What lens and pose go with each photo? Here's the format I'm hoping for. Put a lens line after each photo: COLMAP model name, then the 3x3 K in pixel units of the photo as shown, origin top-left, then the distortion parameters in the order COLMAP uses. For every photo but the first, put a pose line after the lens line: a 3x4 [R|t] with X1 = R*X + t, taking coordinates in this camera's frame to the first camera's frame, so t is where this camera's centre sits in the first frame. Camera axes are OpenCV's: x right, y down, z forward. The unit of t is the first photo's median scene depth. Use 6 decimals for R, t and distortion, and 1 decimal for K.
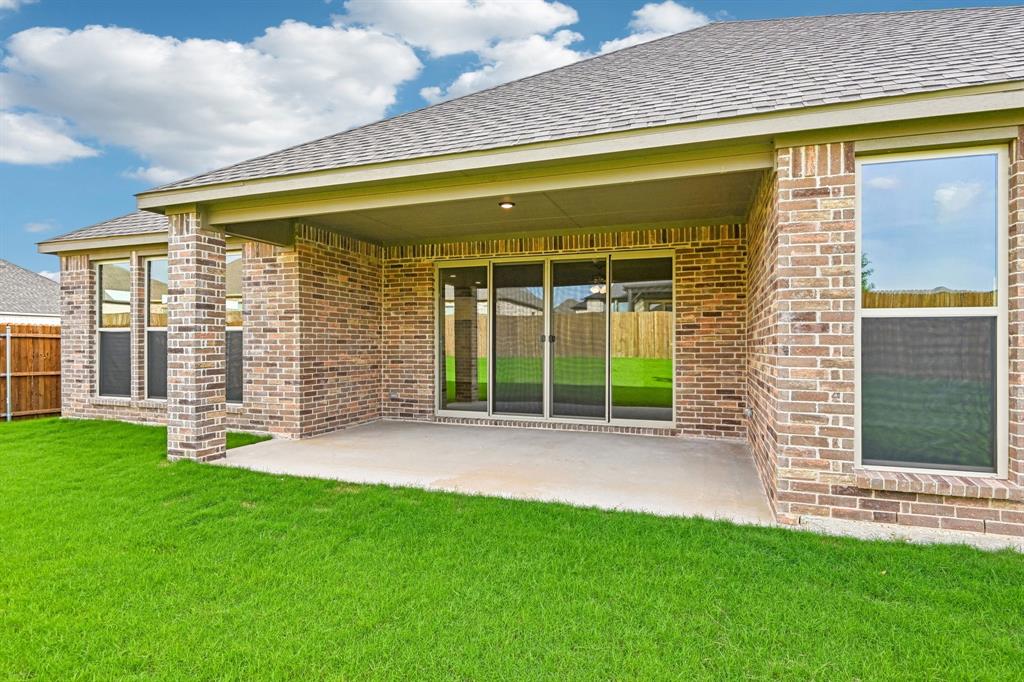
lens RADIAL K [[551.8, 0, 505.7], [0, 551.8, 343.4], [0, 0, 1]] dist [-0.000361, 0.000592]
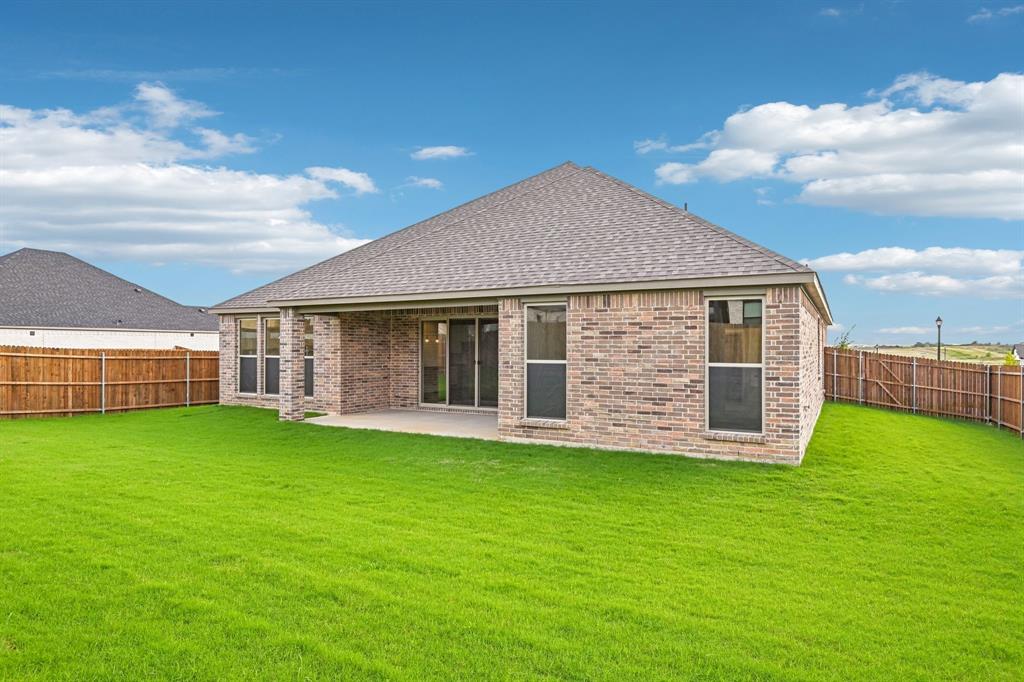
lens RADIAL K [[582.0, 0, 512.0], [0, 582.0, 341.0], [0, 0, 1]] dist [-0.020304, 0.003059]
pose [[0.991395, -0.001742, -0.130890, 0.472152], [0.000096, 0.999921, -0.012577, -0.059278], [0.130901, 0.012456, 0.991317, -0.910553]]
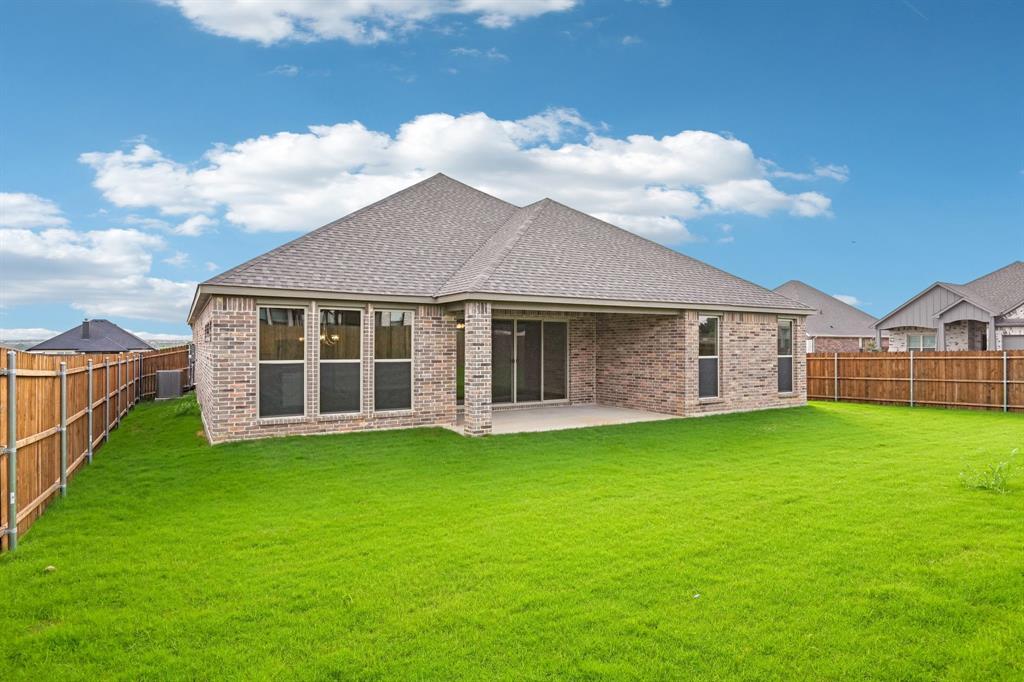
lens RADIAL K [[551.8, 0, 505.7], [0, 551.8, 343.4], [0, 0, 1]] dist [-0.000361, 0.000592]
pose [[0.639809, -0.001078, 0.768534, -1.521207], [0.001729, 0.999999, -0.000037, -0.075439], [-0.768532, 0.001352, 0.639810, -0.192726]]
